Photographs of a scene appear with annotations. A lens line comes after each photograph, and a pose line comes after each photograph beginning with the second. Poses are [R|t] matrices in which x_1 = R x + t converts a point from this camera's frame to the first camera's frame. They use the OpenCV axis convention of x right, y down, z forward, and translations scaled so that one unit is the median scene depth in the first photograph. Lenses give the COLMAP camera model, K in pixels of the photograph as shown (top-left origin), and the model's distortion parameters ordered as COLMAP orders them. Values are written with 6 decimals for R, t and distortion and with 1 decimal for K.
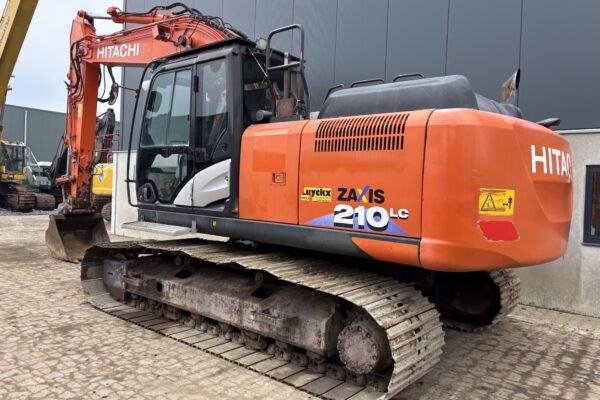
lens RADIAL K [[458.8, 0, 300.0], [0, 458.8, 200.0], [0, 0, 1]] dist [0.015733, -0.002476]
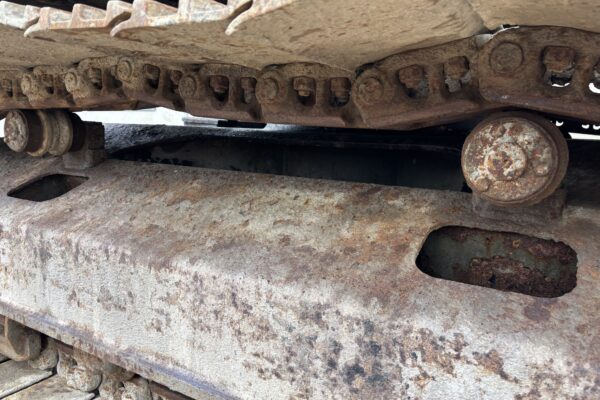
lens RADIAL K [[458.8, 0, 300.0], [0, 458.8, 200.0], [0, 0, 1]] dist [0.015733, -0.002476]
pose [[0.989869, -0.021443, 0.140357, -0.203572], [0.004181, 0.992504, 0.122139, 0.190257], [-0.141924, -0.120315, 0.982539, 0.995854]]
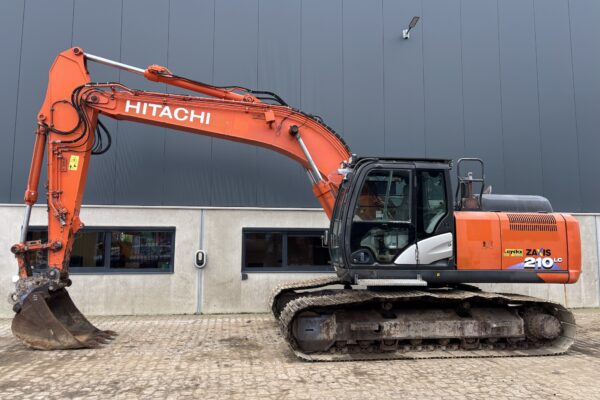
lens RADIAL K [[458.8, 0, 300.0], [0, 458.8, 200.0], [0, 0, 1]] dist [0.015733, -0.002476]
pose [[0.676014, 0.038411, 0.735887, -1.991775], [0.036051, 0.995721, -0.085091, -0.100528], [-0.736006, 0.084053, 0.671737, 0.346339]]
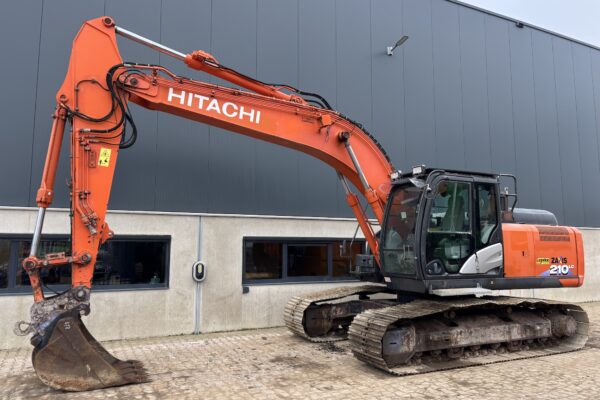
lens RADIAL K [[458.8, 0, 309.2], [0, 458.8, 202.8], [0, 0, 1]] dist [0.011390, 0.003167]
pose [[0.410295, 0.060974, 0.909912, -2.377109], [0.036887, 0.995836, -0.083365, -0.144512], [-0.911206, 0.067768, 0.406338, 1.102895]]
